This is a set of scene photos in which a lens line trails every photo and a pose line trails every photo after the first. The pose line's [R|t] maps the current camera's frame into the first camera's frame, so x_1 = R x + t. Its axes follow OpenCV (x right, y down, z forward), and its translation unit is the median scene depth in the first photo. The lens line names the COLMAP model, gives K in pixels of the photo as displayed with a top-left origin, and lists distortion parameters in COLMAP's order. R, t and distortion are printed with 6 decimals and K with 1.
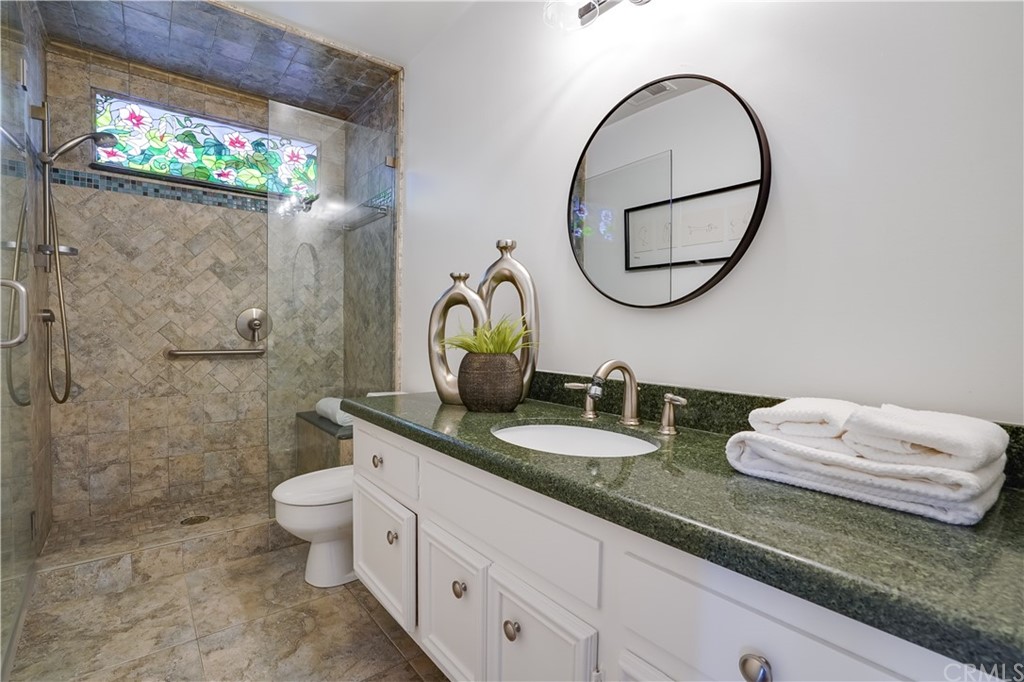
lens RADIAL K [[480.0, 0, 508.5], [0, 480.0, 343.0], [0, 0, 1]] dist [-0.046372, 0.018594]
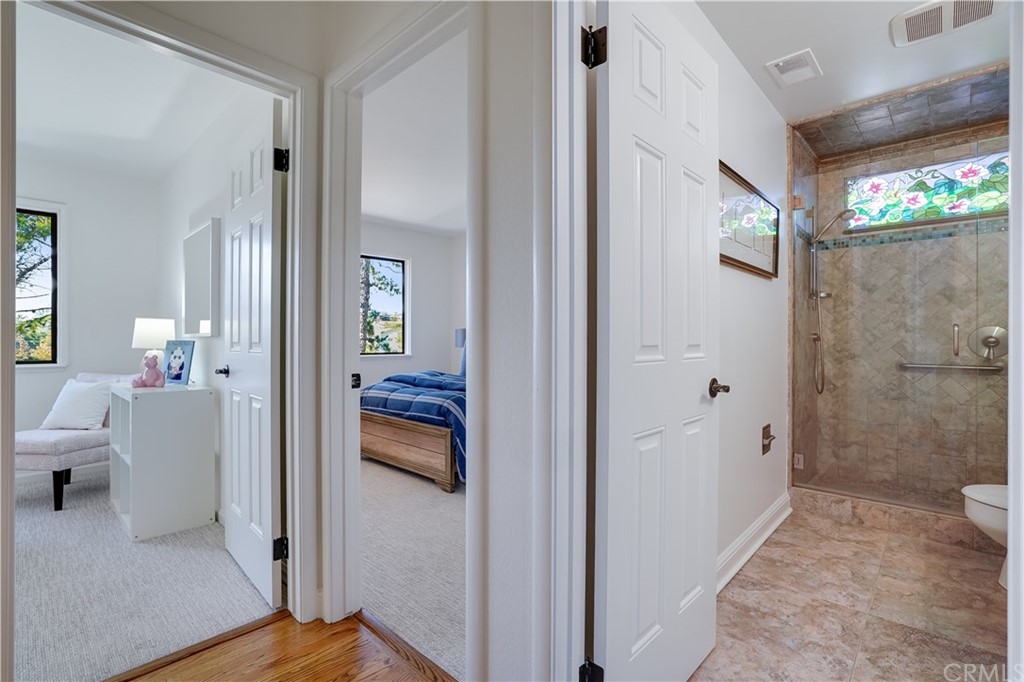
lens RADIAL K [[480.0, 0, 508.5], [0, 480.0, 343.0], [0, 0, 1]] dist [-0.046372, 0.018594]
pose [[0.156061, -0.002428, -0.987744, 0.344157], [-0.029013, 0.999554, -0.007041, 0.001194], [0.987321, 0.029756, 0.155921, -0.217313]]
